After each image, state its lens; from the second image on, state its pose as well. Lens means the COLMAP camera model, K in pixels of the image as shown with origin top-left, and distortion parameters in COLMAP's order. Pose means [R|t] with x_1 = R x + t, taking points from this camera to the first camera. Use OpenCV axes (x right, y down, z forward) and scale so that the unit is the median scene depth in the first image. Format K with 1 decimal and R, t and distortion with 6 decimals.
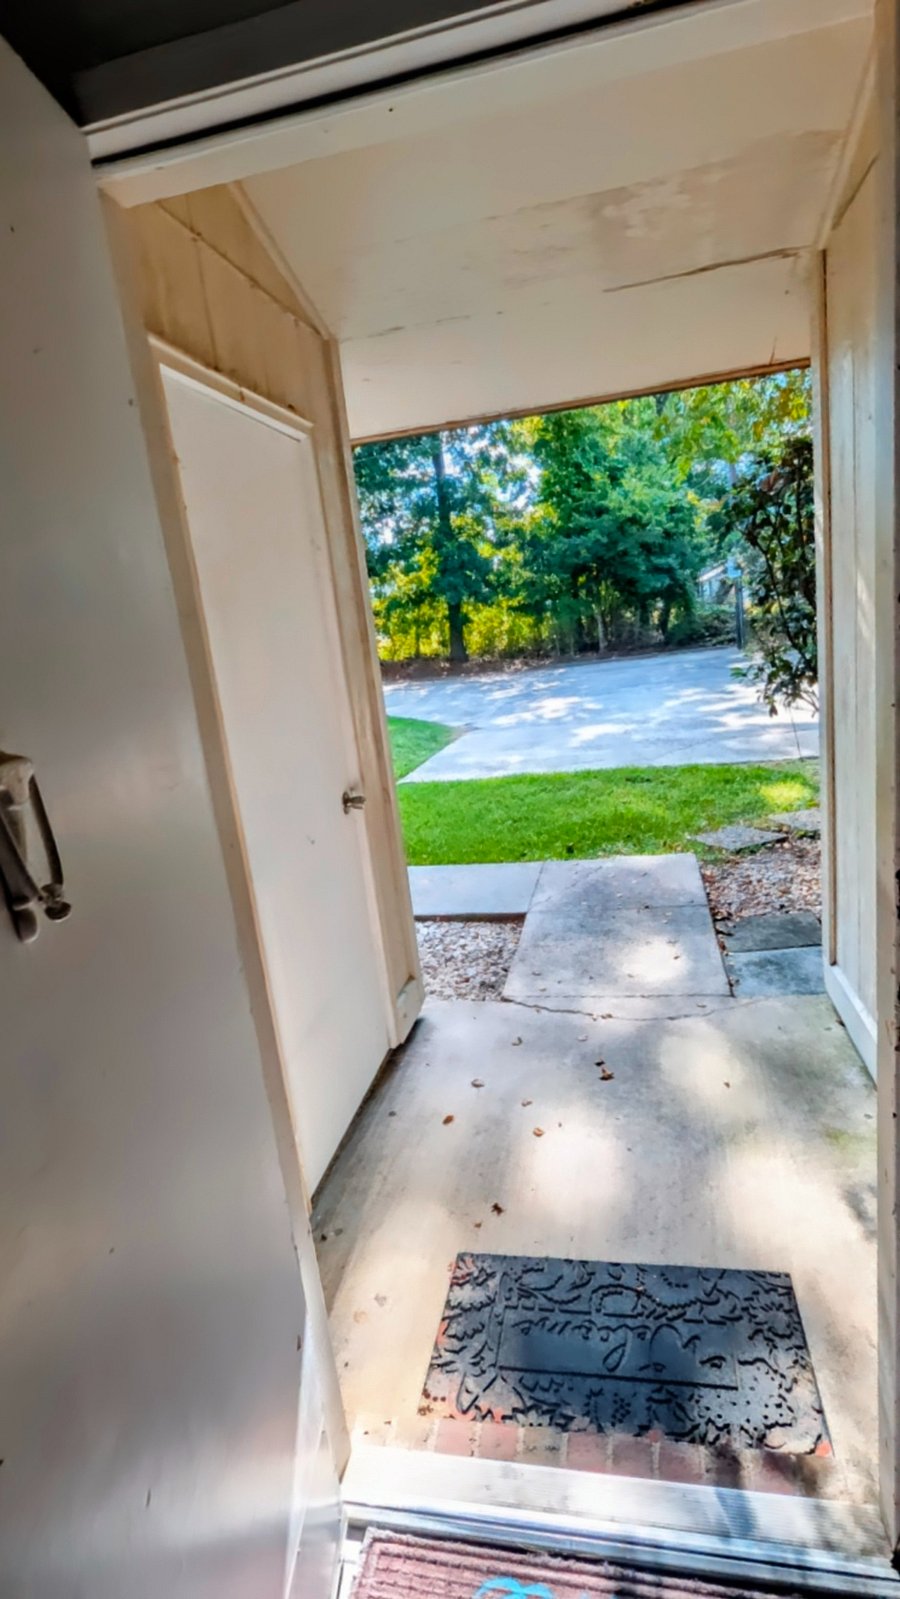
lens RADIAL K [[807.8, 0, 451.5], [0, 807.8, 798.5], [0, 0, 1]] dist [0.005283, 0.000144]
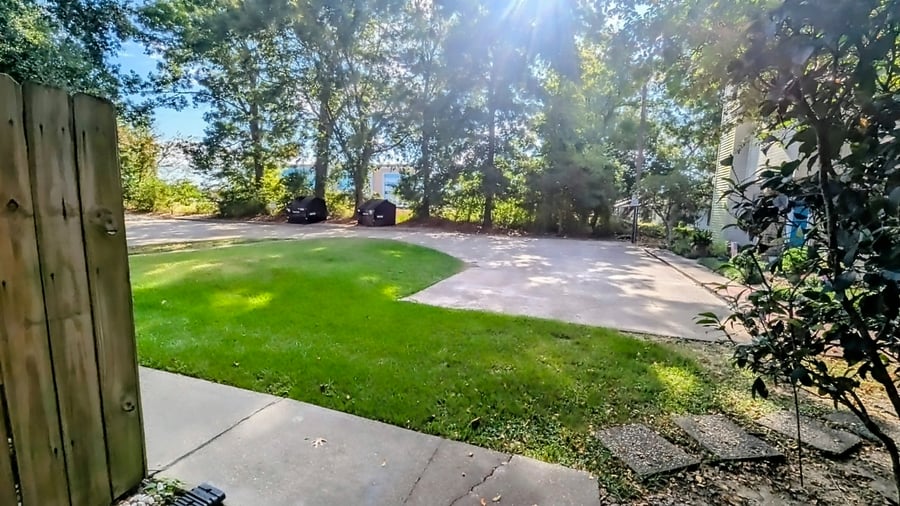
lens RADIAL K [[363.8, 0, 449.6], [0, 363.8, 255.0], [0, 0, 1]] dist [-0.001307, 0.000019]
pose [[0.981152, 0.162720, -0.104224, 0.028581], [-0.170348, 0.982967, -0.068976, -0.025064], [0.091225, 0.085430, 0.992159, 0.114397]]
